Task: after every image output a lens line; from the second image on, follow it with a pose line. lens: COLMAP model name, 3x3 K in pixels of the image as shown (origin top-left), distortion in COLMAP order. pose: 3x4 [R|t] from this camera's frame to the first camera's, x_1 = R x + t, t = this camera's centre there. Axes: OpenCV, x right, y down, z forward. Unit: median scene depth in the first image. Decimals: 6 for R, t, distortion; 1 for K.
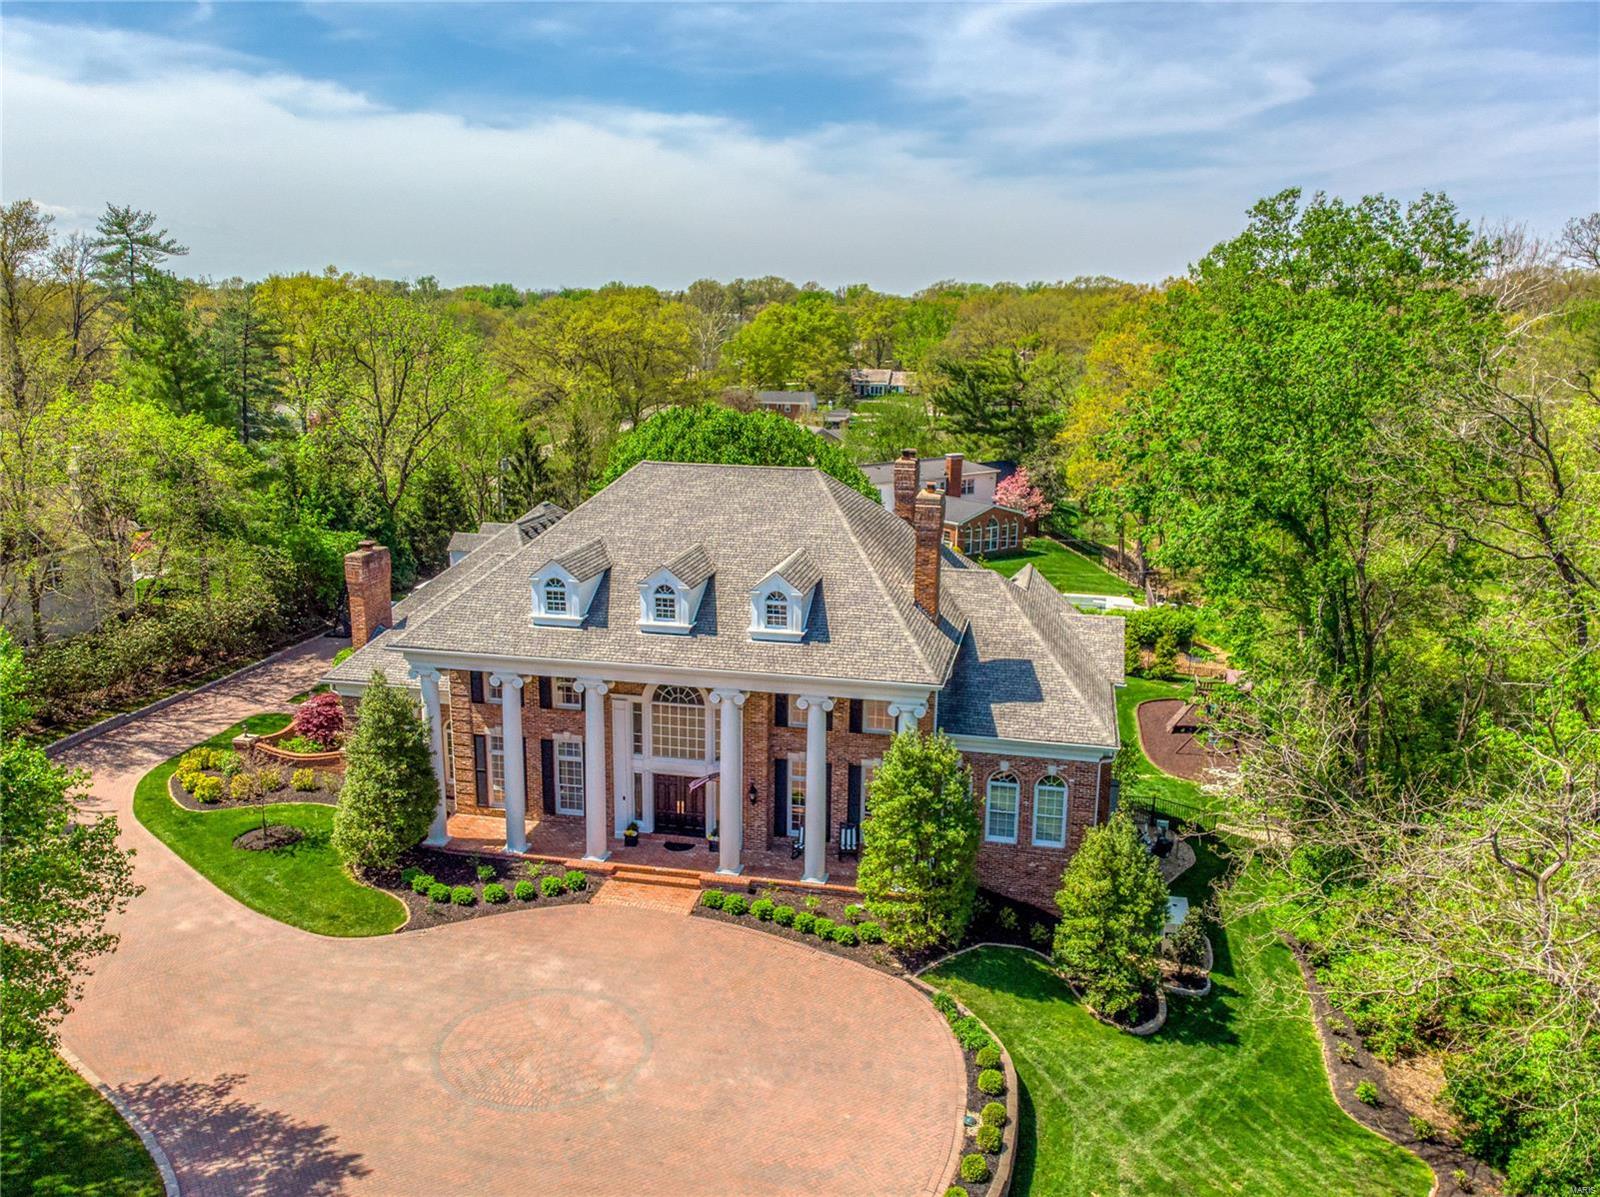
lens RADIAL K [[1331.0, 0, 800.0], [0, 1331.0, 598.5], [0, 0, 1]] dist [0.055456, -0.081478]
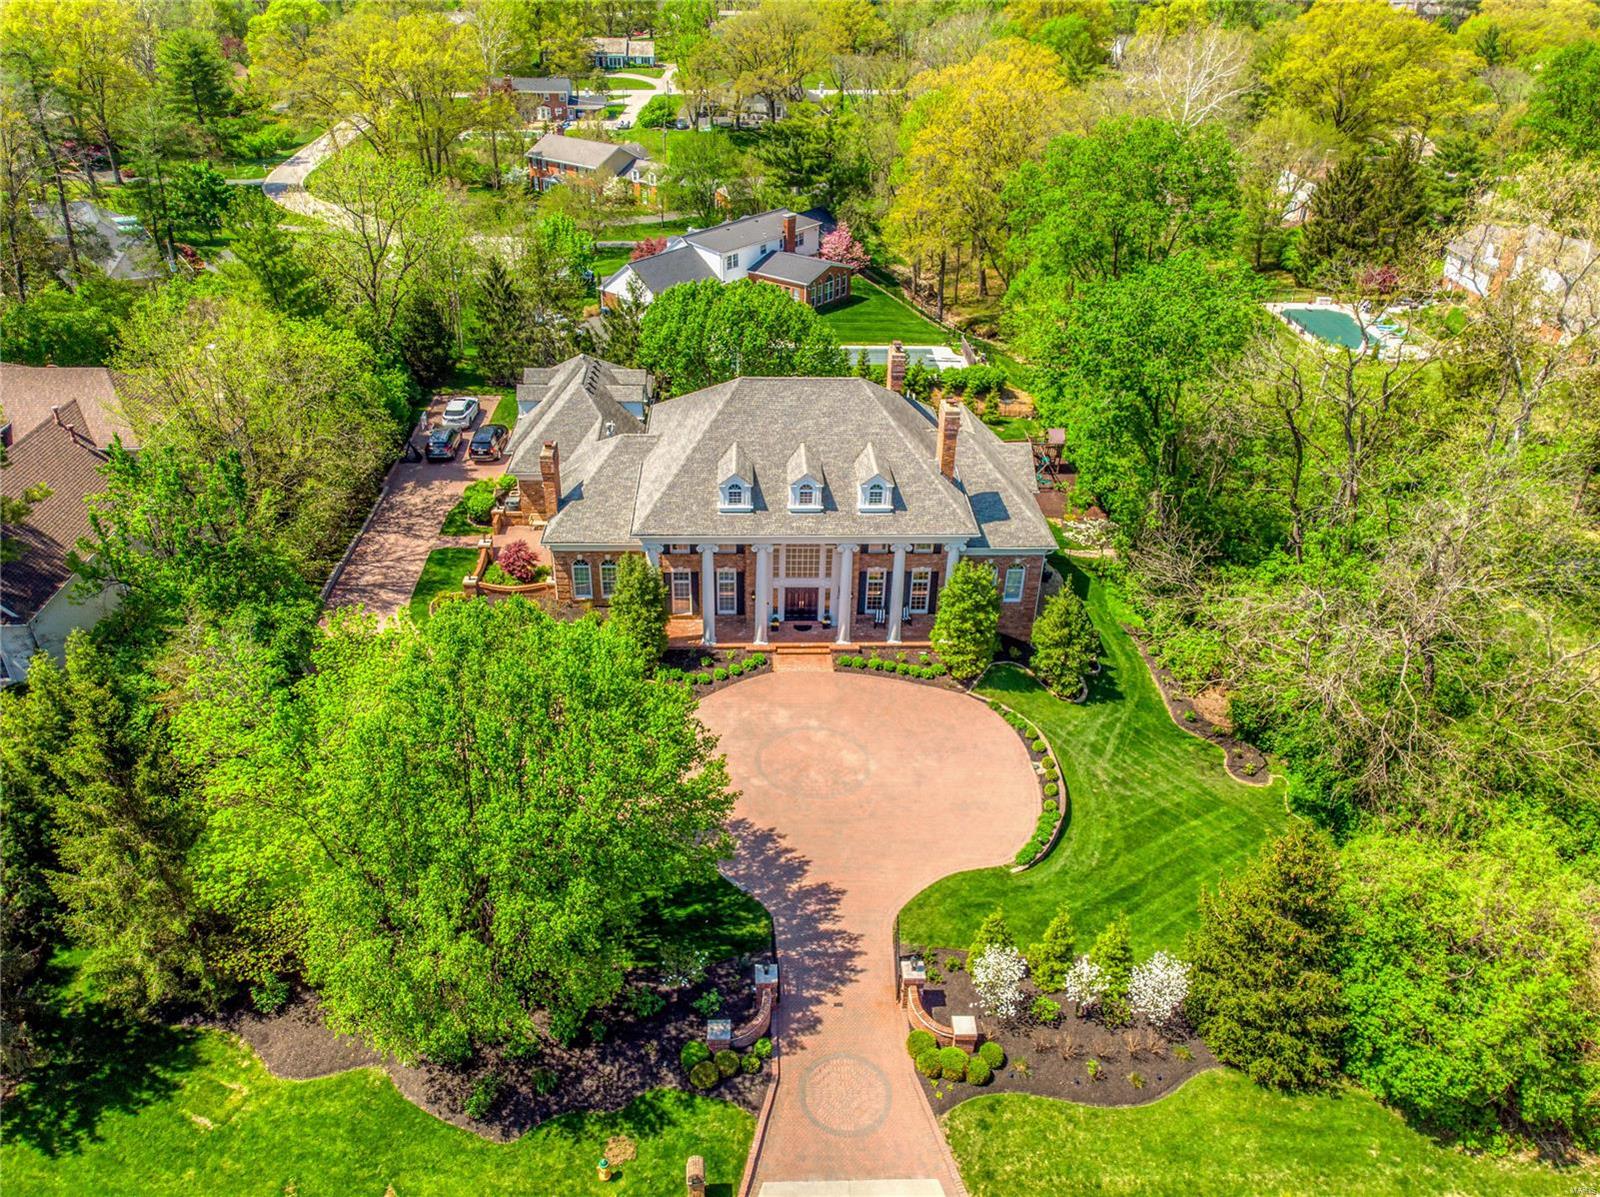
lens RADIAL K [[1331.0, 0, 800.0], [0, 1331.0, 598.5], [0, 0, 1]] dist [0.055456, -0.081478]
pose [[0.964856, -0.122238, 0.232617, -0.503185], [0.046399, 0.950560, 0.307055, -0.377693], [-0.258650, -0.285471, 0.922825, -0.545791]]
